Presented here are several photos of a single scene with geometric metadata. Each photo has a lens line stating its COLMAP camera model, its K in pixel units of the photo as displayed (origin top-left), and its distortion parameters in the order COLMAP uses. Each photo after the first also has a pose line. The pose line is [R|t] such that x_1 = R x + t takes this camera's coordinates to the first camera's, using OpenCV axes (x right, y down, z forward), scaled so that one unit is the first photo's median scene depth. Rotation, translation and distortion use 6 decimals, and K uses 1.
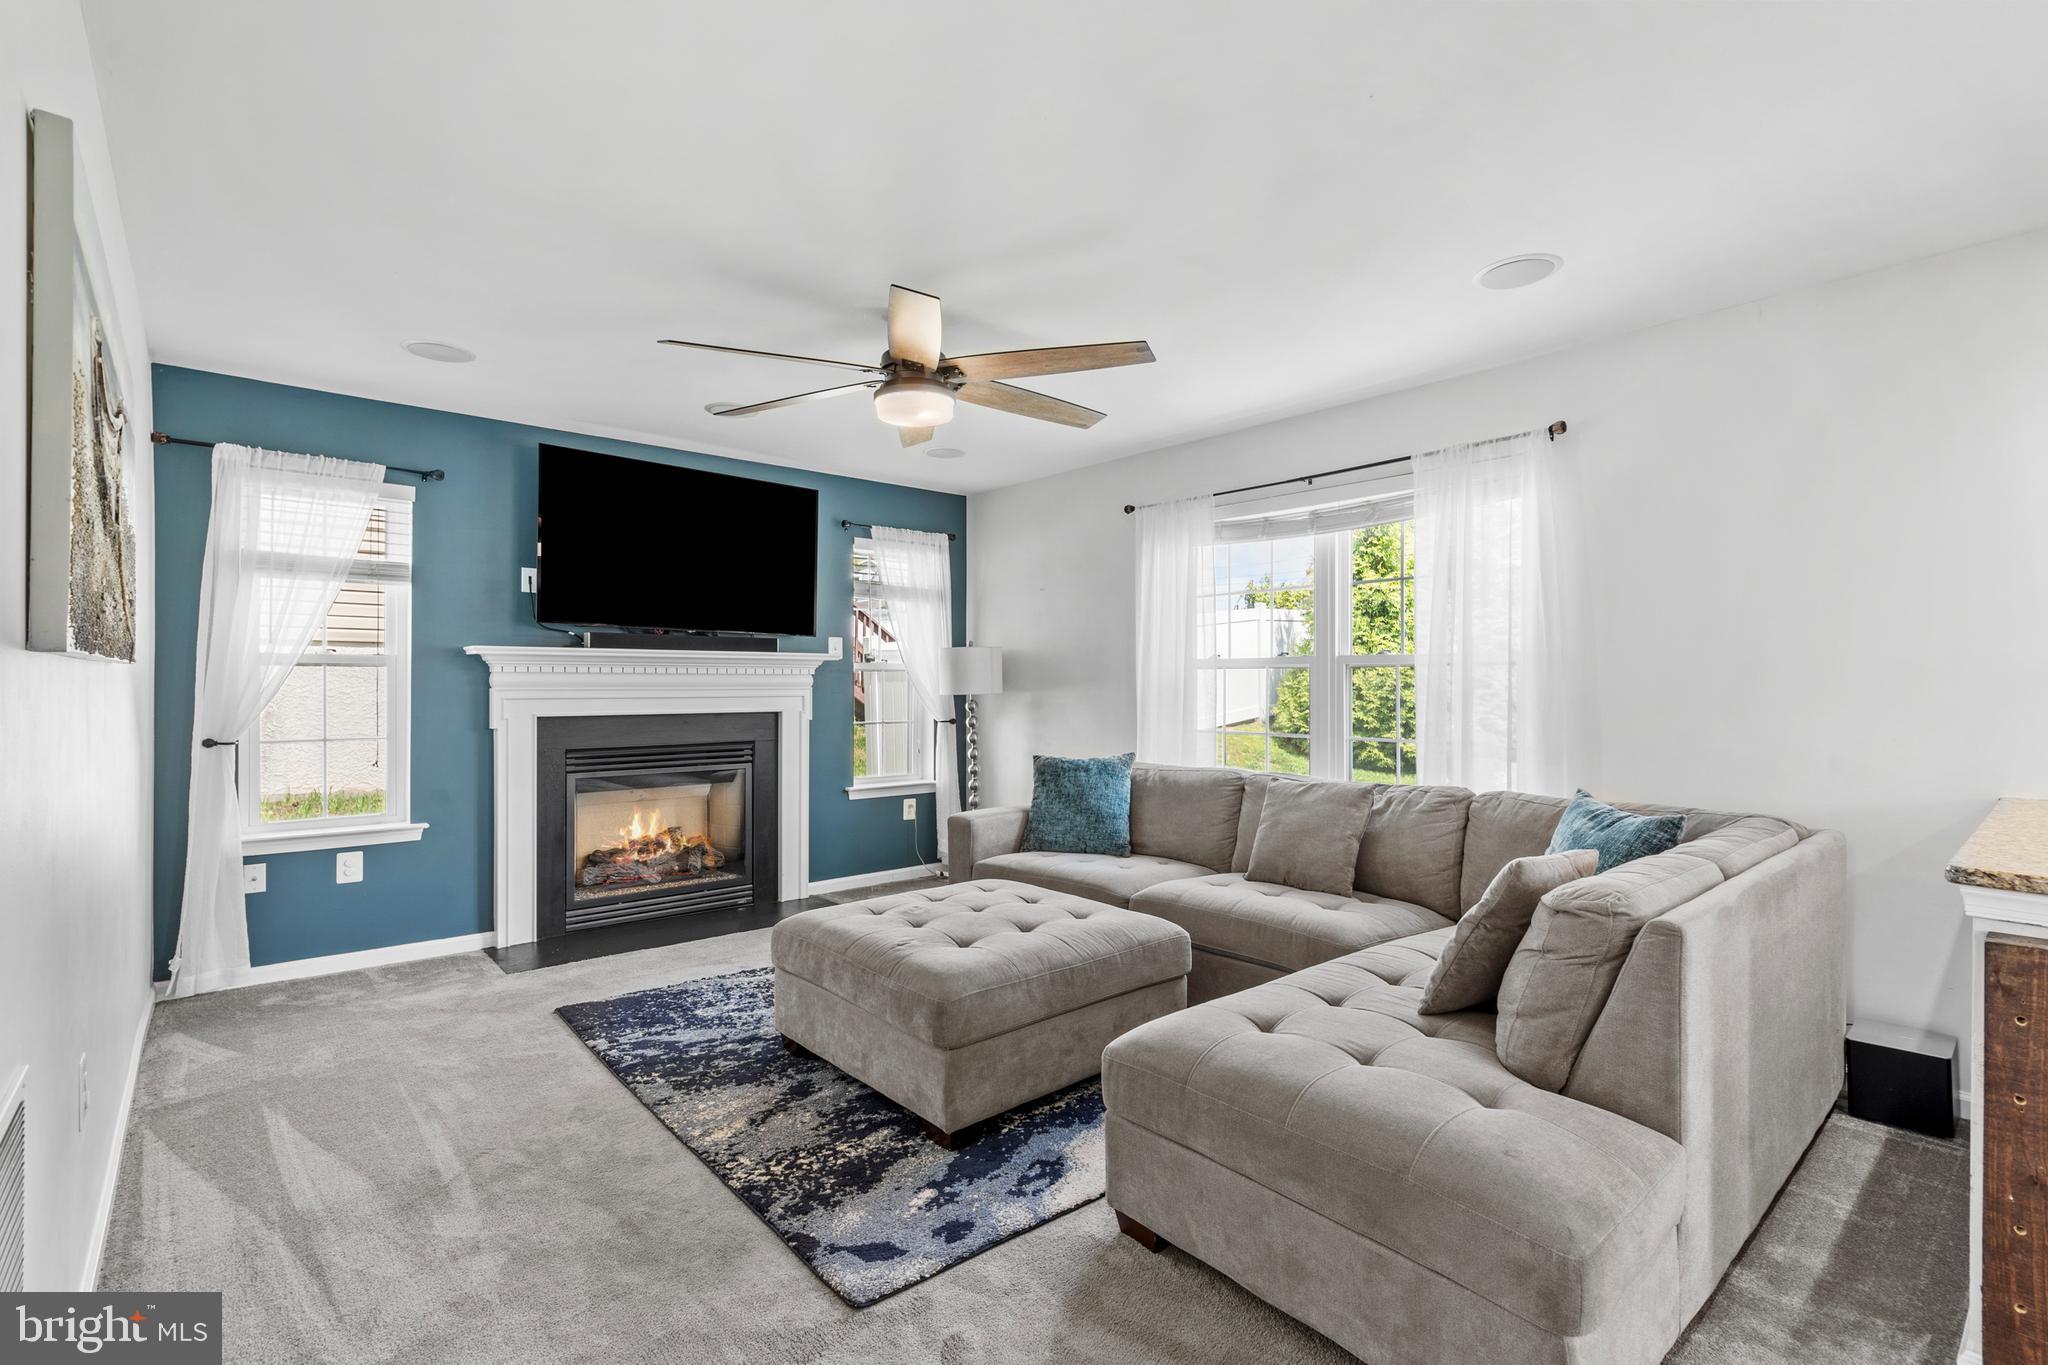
lens RADIAL K [[942.0, 0, 1029.0], [0, 942.0, 675.6], [0, 0, 1]] dist [-0.000345, 0.002380]
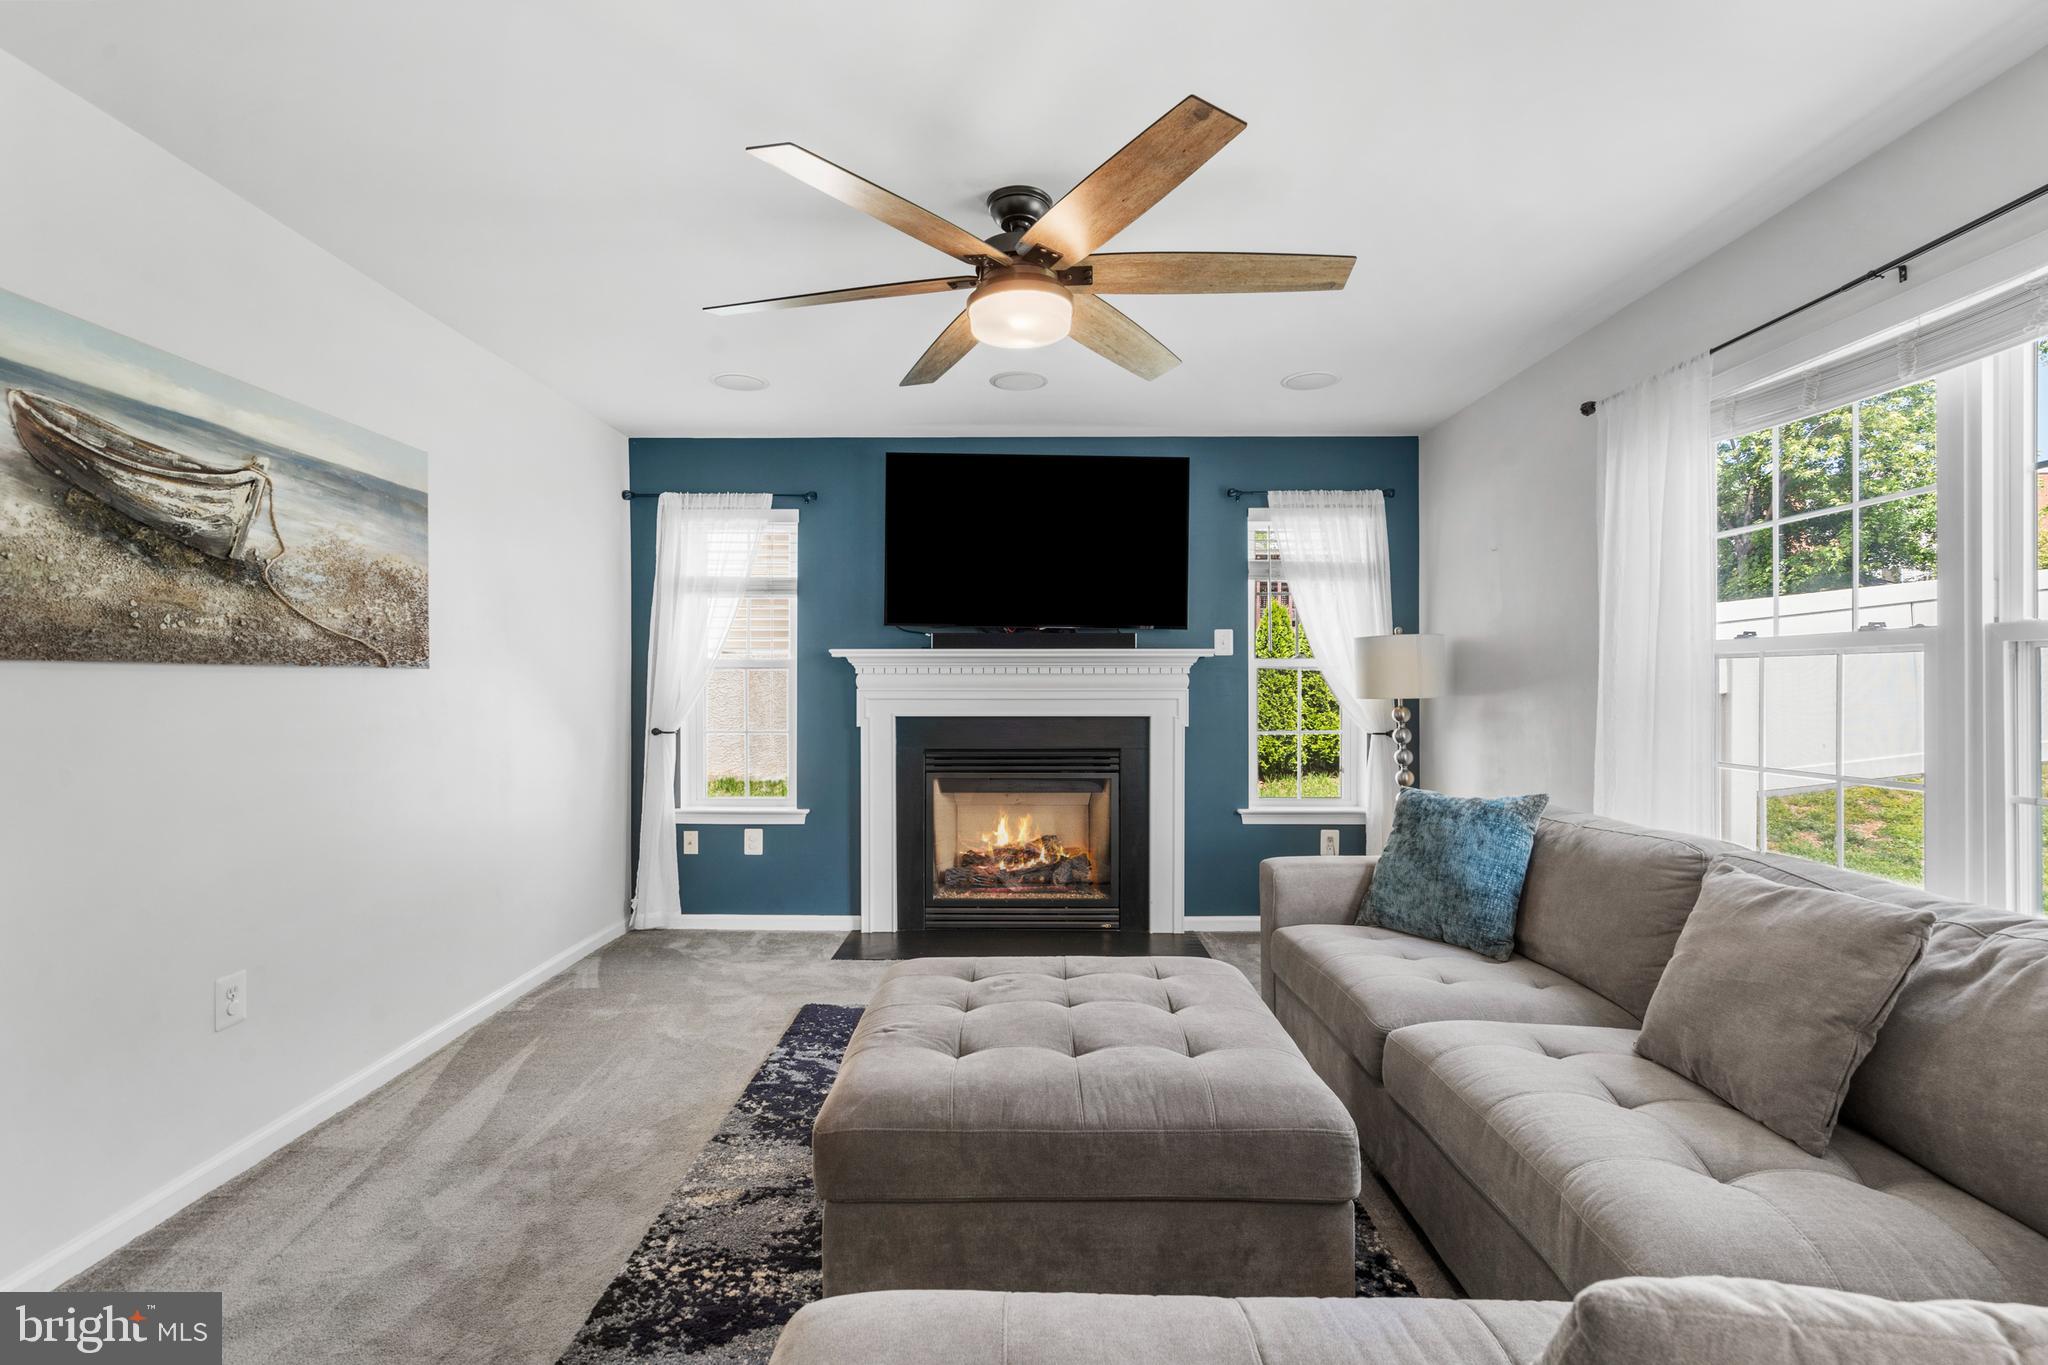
lens RADIAL K [[942.0, 0, 1037.8], [0, 942.0, 678.9], [0, 0, 1]] dist [-0.000345, 0.002380]
pose [[0.747841, -0.004265, -0.663864, 0.298515], [0.005146, 0.999987, -0.000627, 0.004123], [0.663858, -0.002948, 0.747853, 0.340614]]
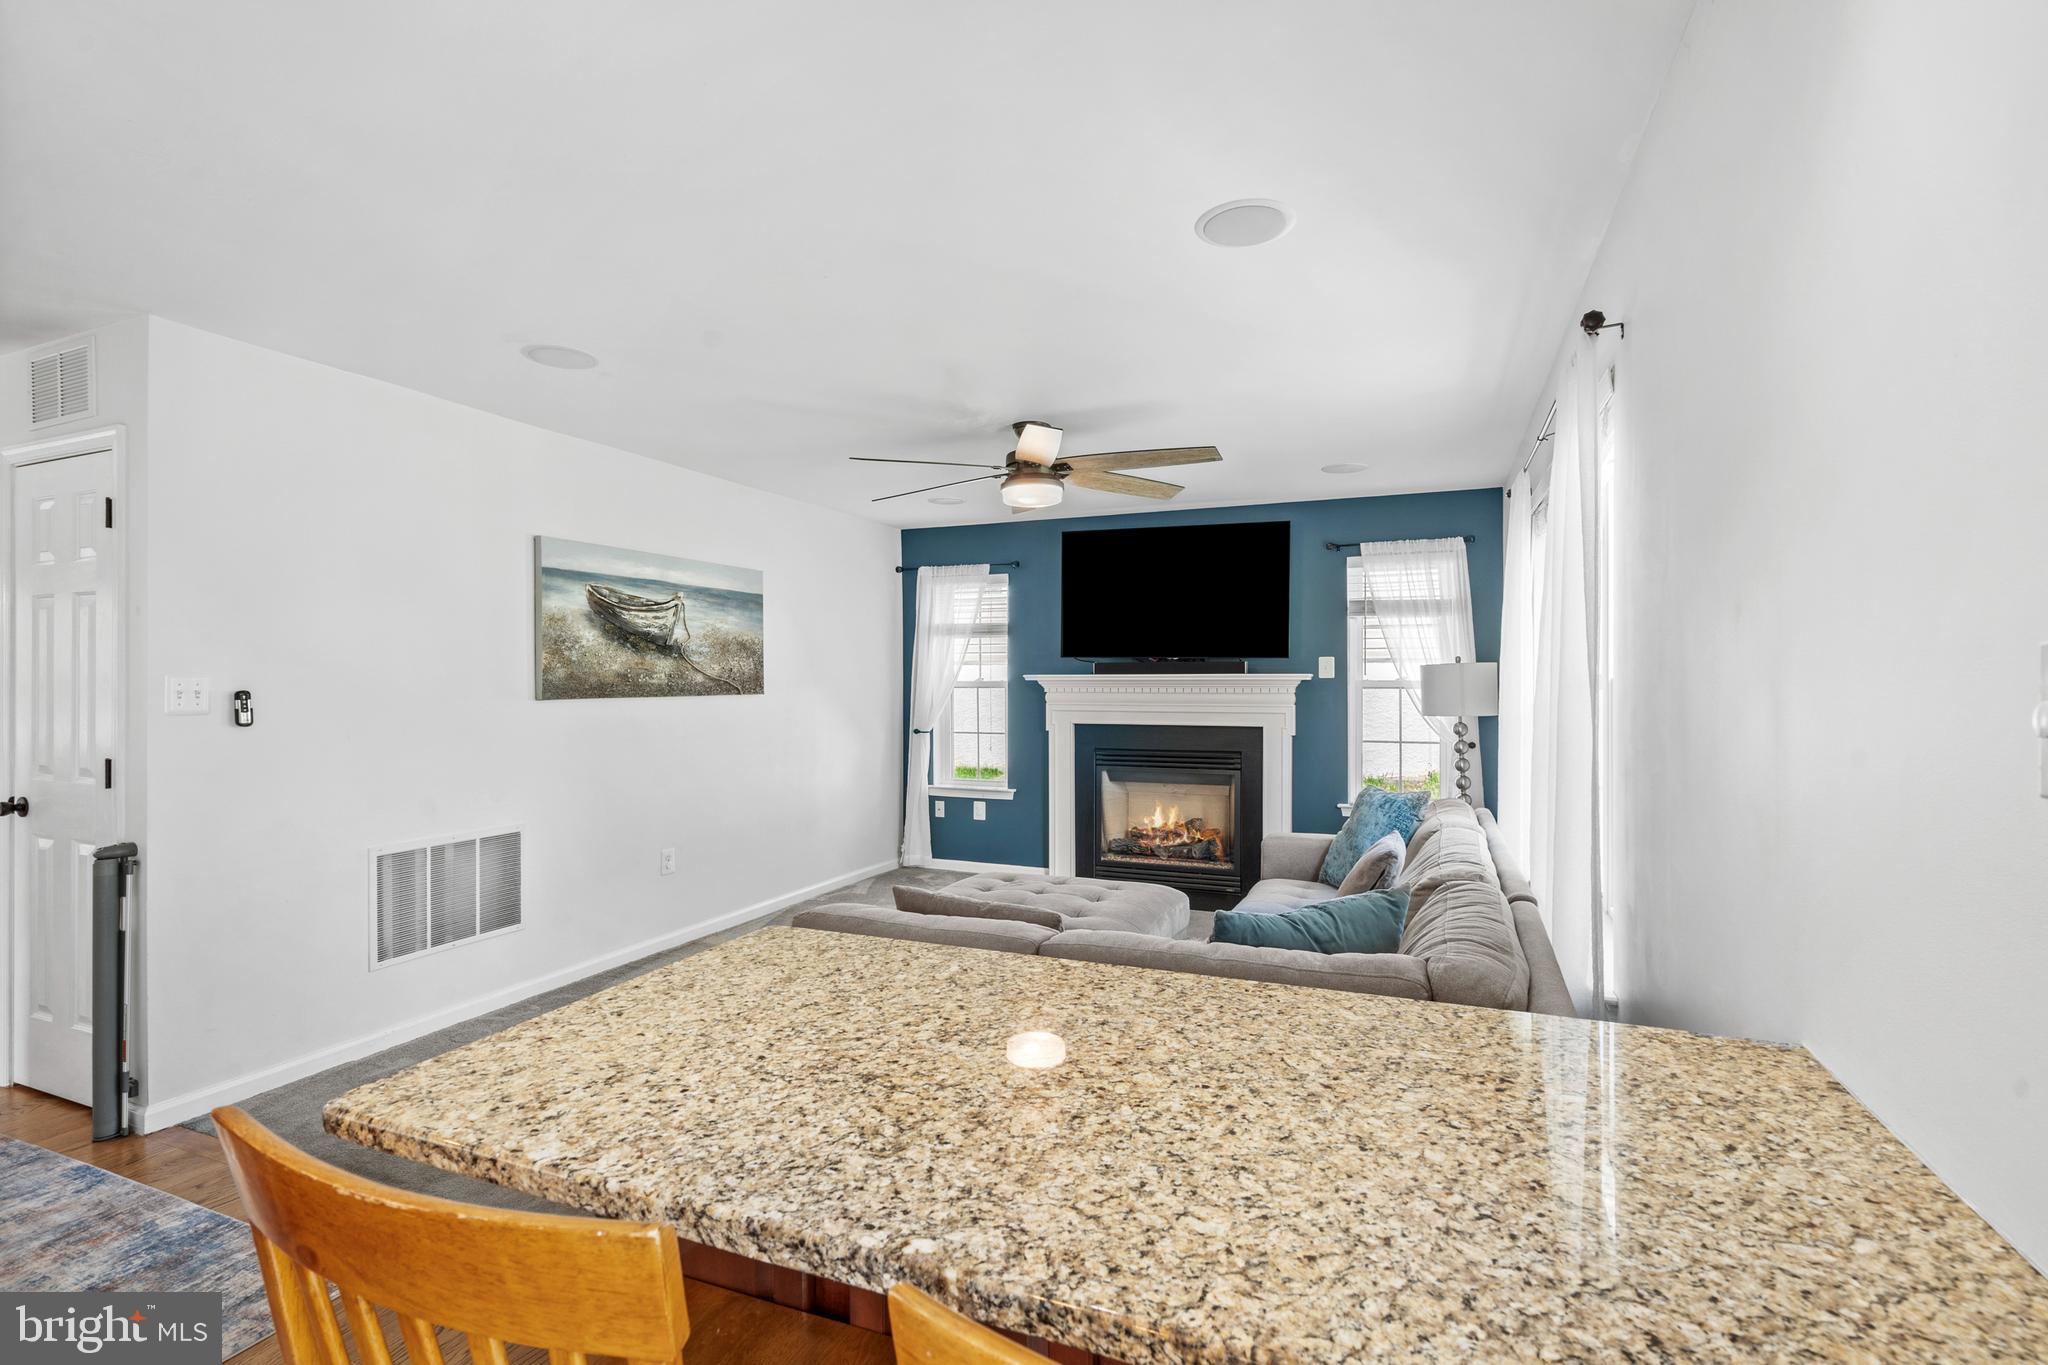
lens RADIAL K [[942.0, 0, 1038.7], [0, 942.0, 682.4], [0, 0, 1]] dist [-0.000345, 0.002380]
pose [[0.453392, -0.002193, -0.891309, 0.747806], [0.006399, 0.999979, 0.000794, -0.020117], [0.891288, -0.006063, 0.453396, 0.326523]]
